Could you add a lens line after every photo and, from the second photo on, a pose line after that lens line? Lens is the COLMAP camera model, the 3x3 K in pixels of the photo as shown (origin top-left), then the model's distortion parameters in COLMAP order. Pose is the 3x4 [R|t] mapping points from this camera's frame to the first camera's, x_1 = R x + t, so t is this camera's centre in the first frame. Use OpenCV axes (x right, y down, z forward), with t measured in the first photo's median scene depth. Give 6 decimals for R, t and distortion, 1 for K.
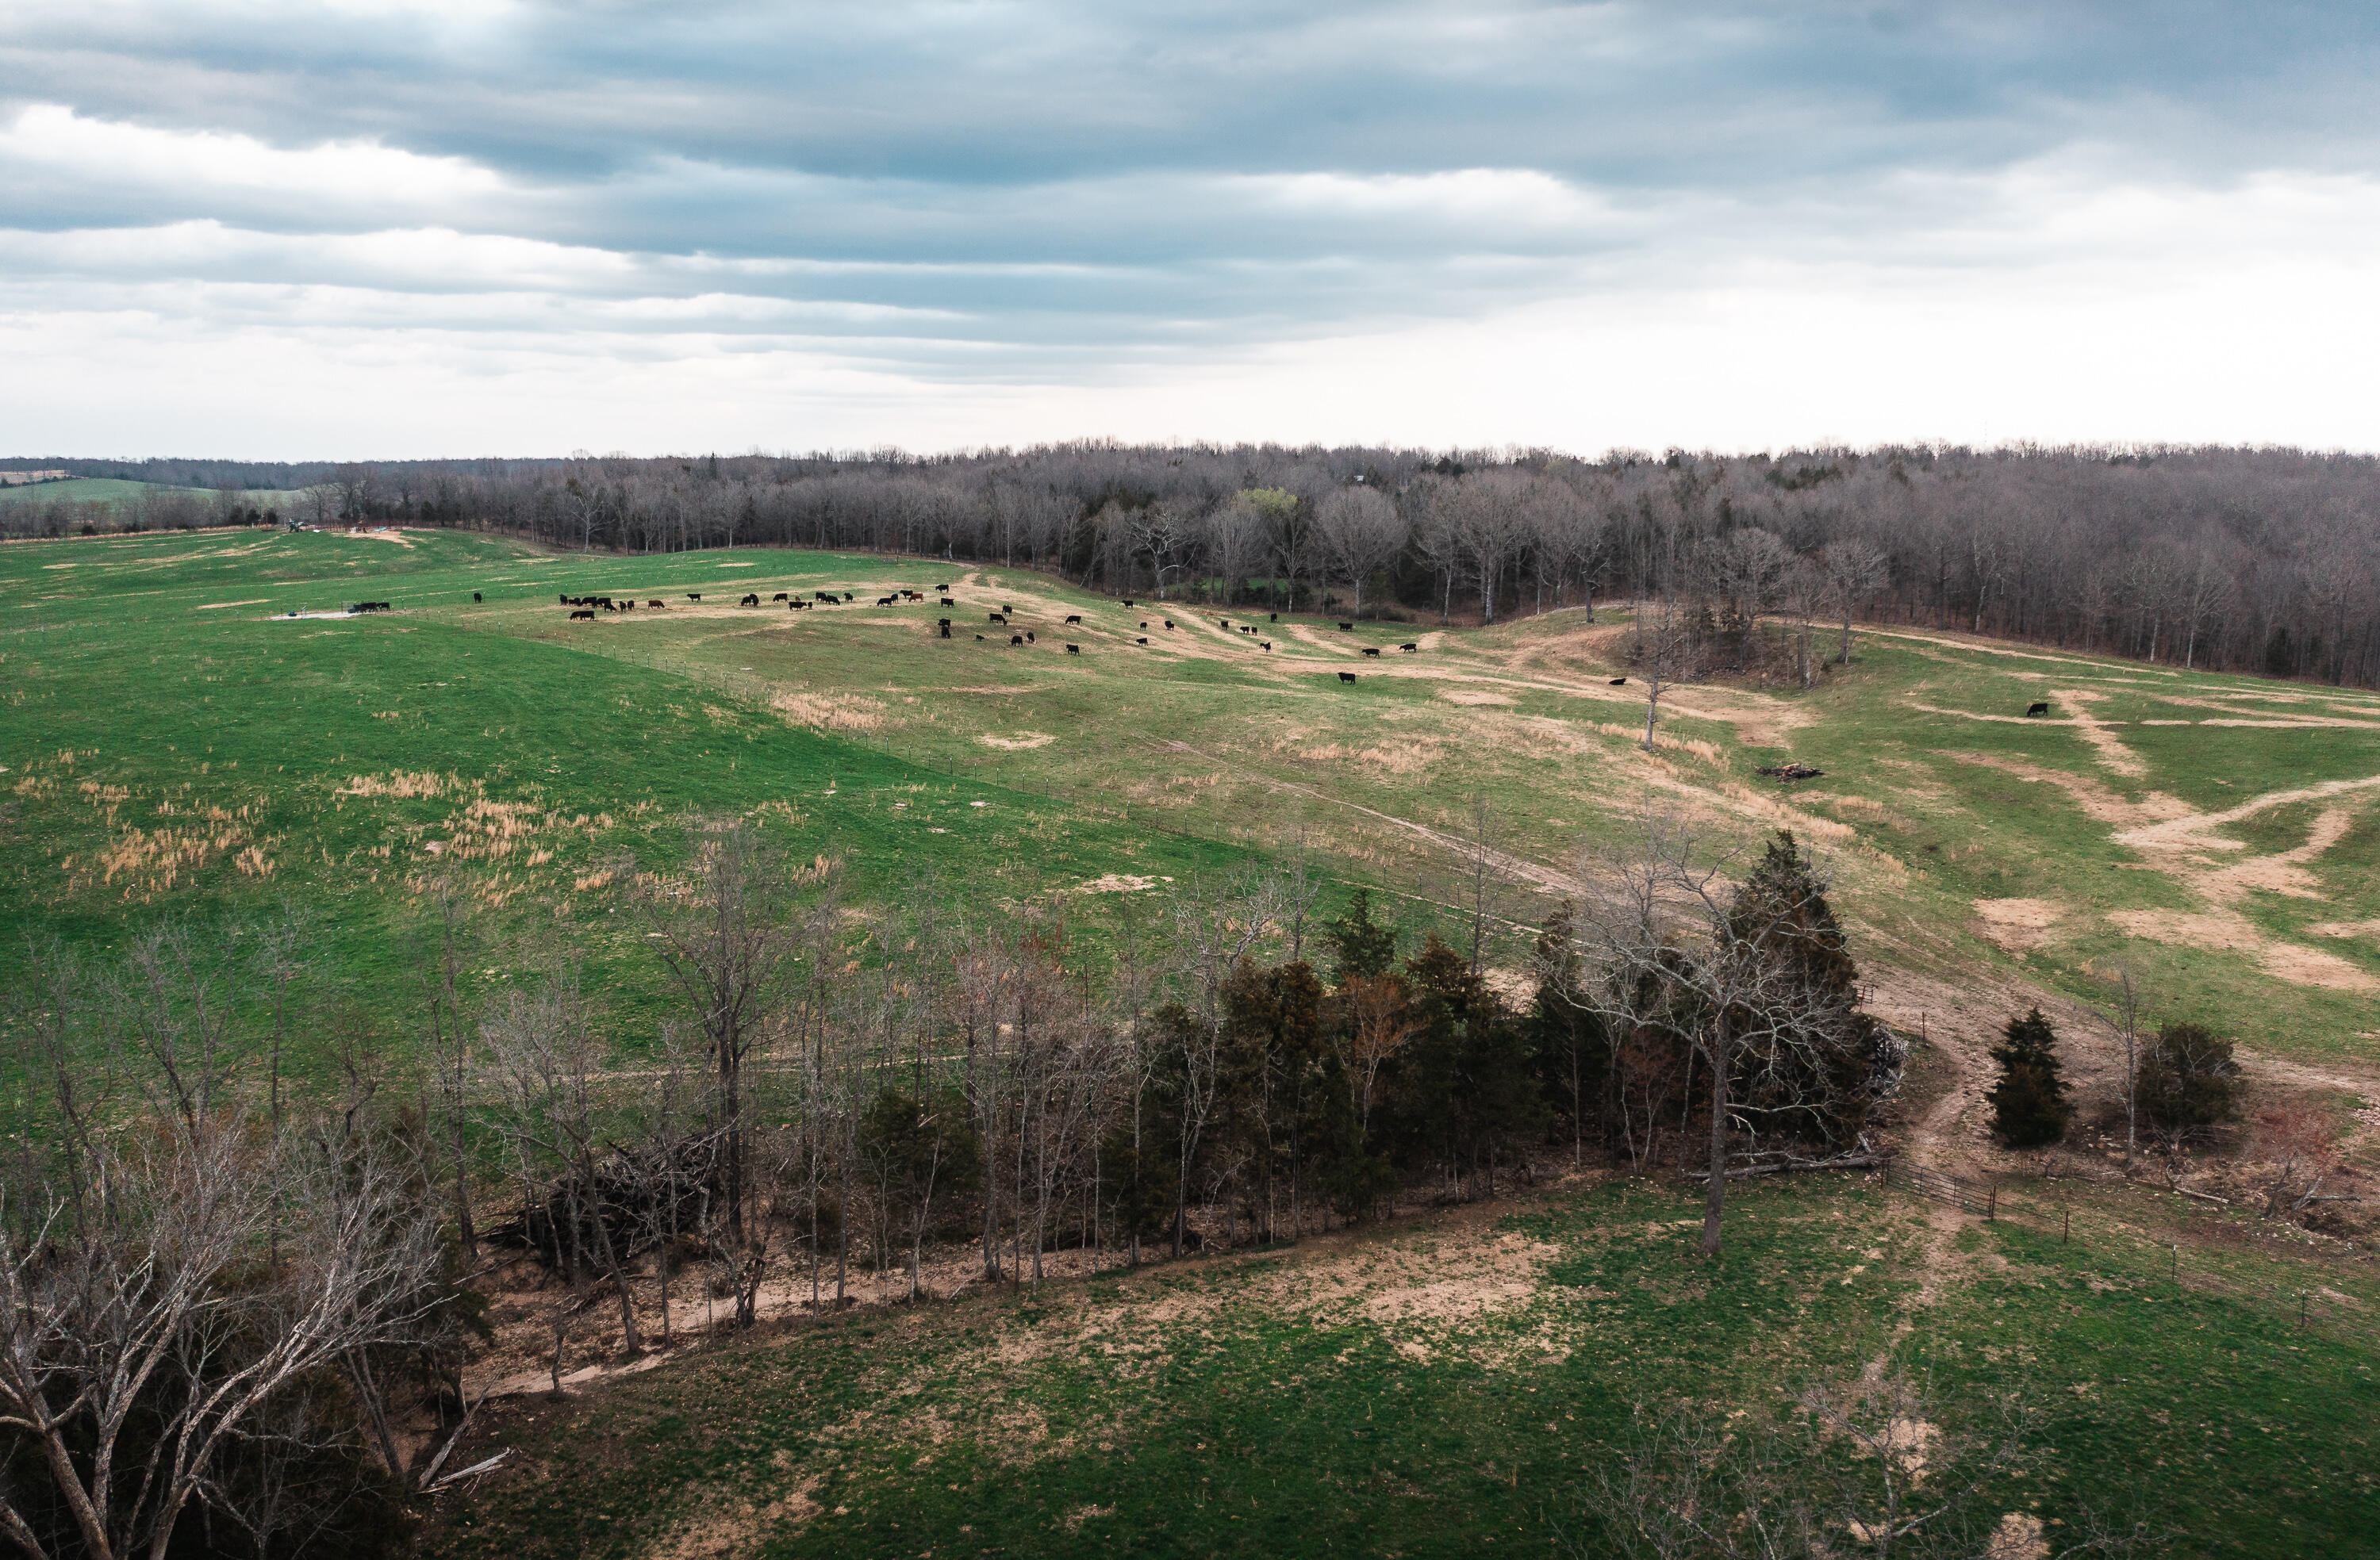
lens RADIAL K [[1861.5, 0, 1193.2], [0, 1861.5, 777.6], [0, 0, 1]] dist [-0.029031, -0.002087]
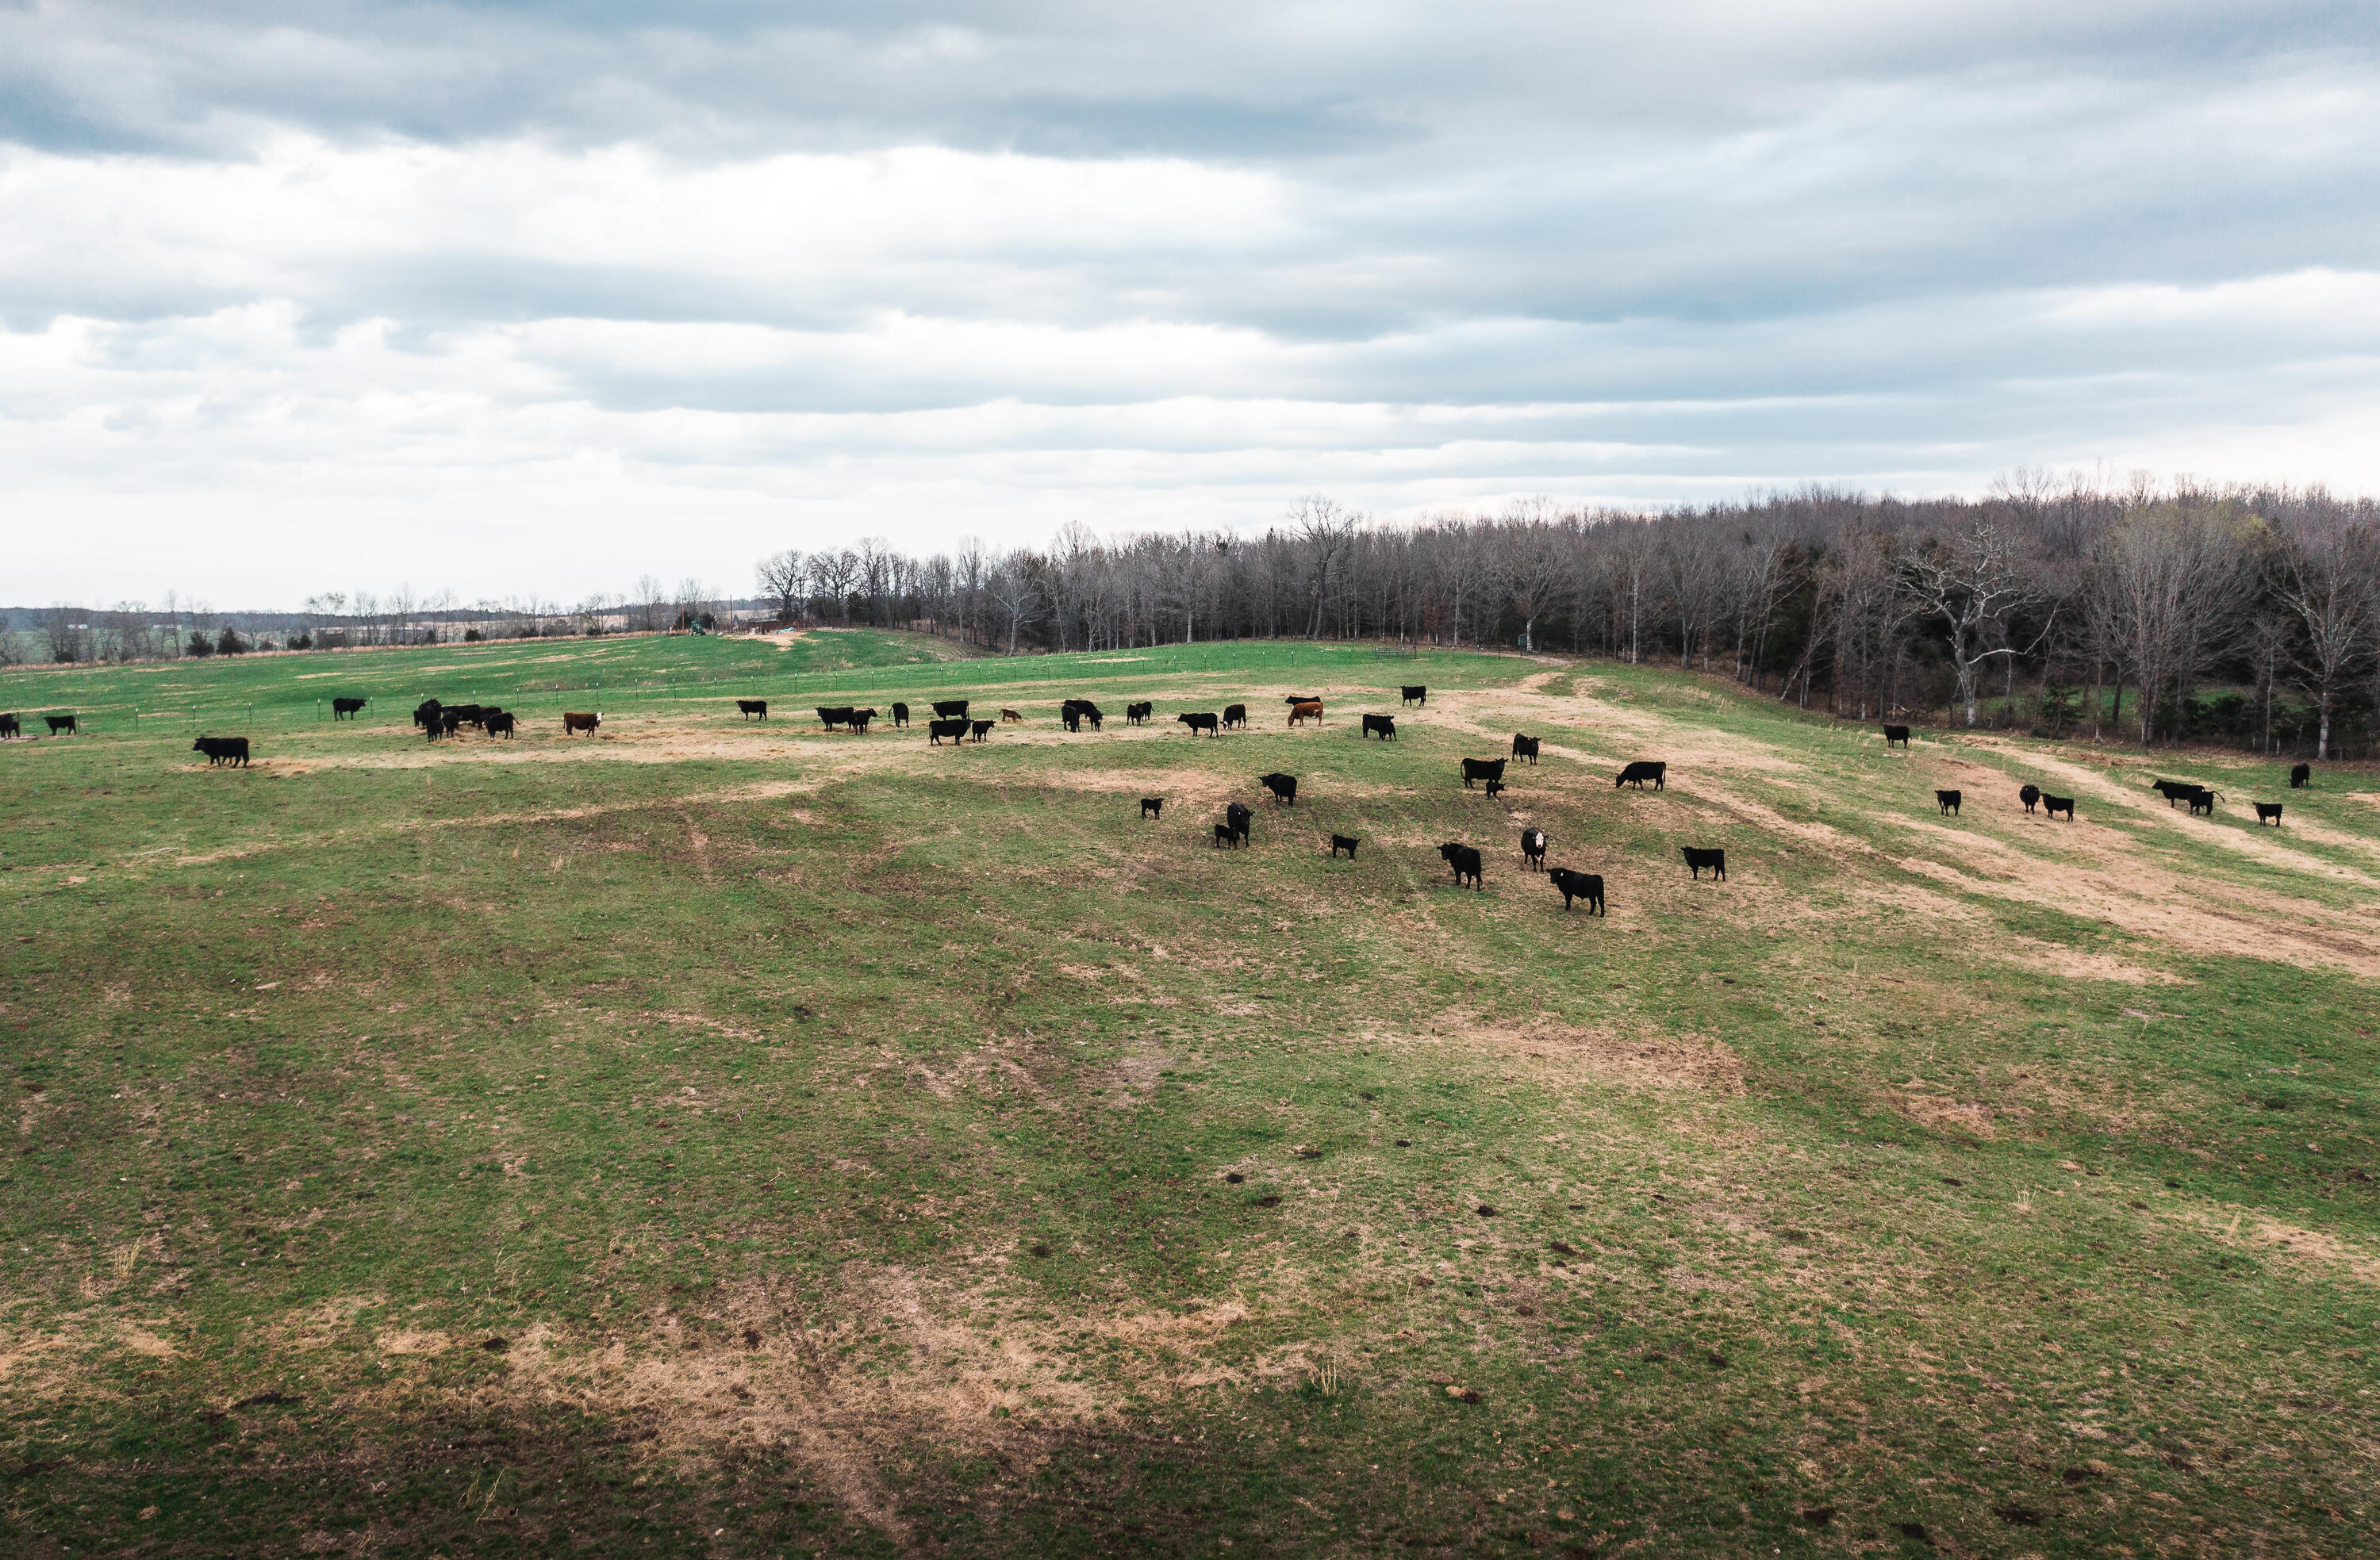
lens RADIAL K [[1861.5, 0, 1182.7], [0, 1861.5, 776.1], [0, 0, 1]] dist [-0.029031, -0.002087]
pose [[0.925073, 0.014097, -0.379527, -0.022777], [-0.042367, 0.996904, -0.066239, -0.048018], [0.377418, 0.077355, 0.922806, 0.531257]]
